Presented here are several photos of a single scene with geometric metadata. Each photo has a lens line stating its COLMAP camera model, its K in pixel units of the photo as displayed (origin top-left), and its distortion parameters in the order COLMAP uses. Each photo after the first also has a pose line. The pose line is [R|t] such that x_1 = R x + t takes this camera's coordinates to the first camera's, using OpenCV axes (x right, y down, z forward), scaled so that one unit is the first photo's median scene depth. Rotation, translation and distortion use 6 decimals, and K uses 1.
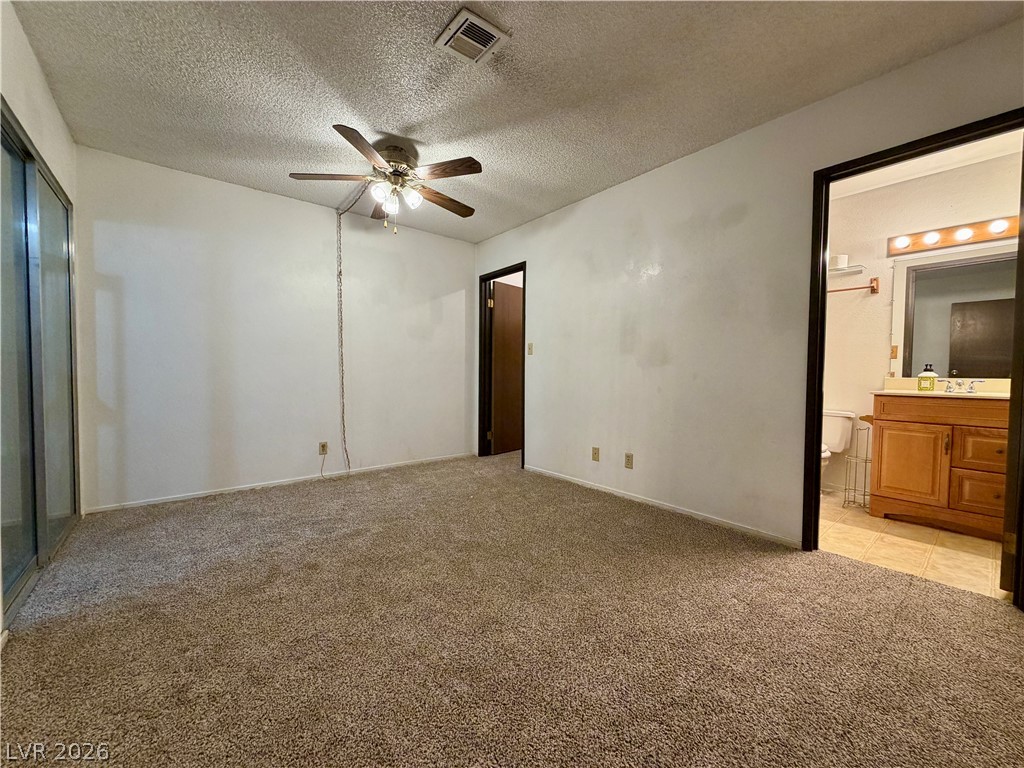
lens RADIAL K [[406.5, 0, 509.5], [0, 406.5, 385.6], [0, 0, 1]] dist [-0.000590, 0.000360]
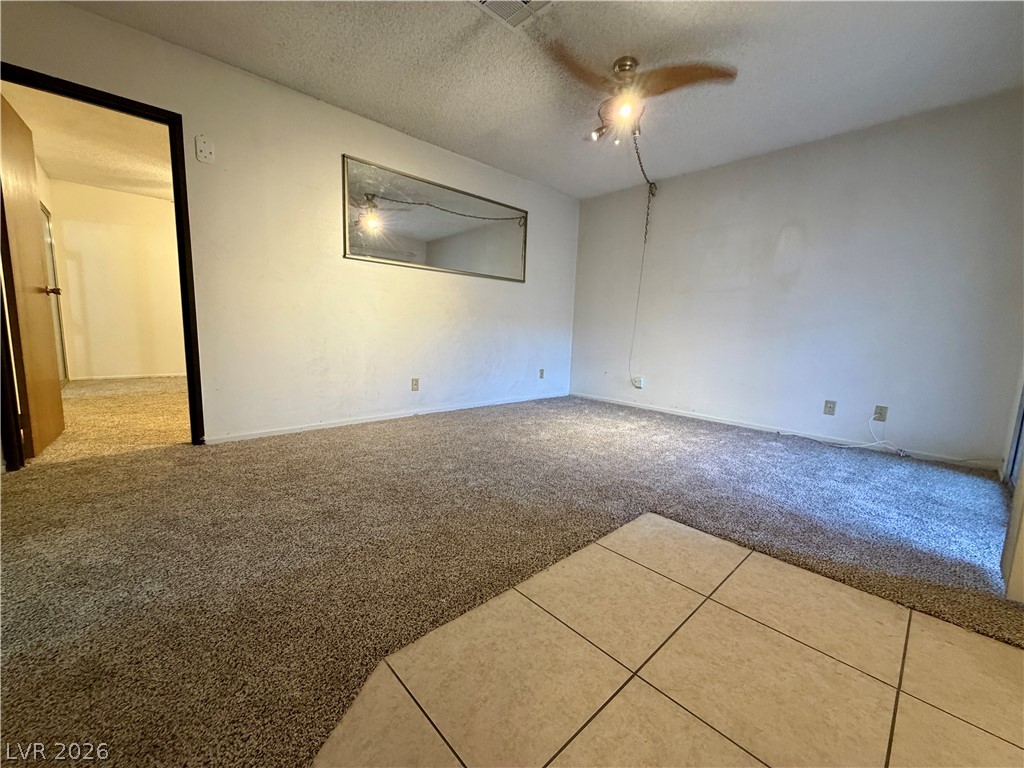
lens RADIAL K [[406.5, 0, 514.3], [0, 406.5, 383.2], [0, 0, 1]] dist [-0.000590, 0.000360]
pose [[0.998214, 0.022578, 0.055316, 0.908928], [-0.028093, 0.994486, 0.101033, 0.077379], [-0.052730, -0.102406, 0.993344, -0.983138]]
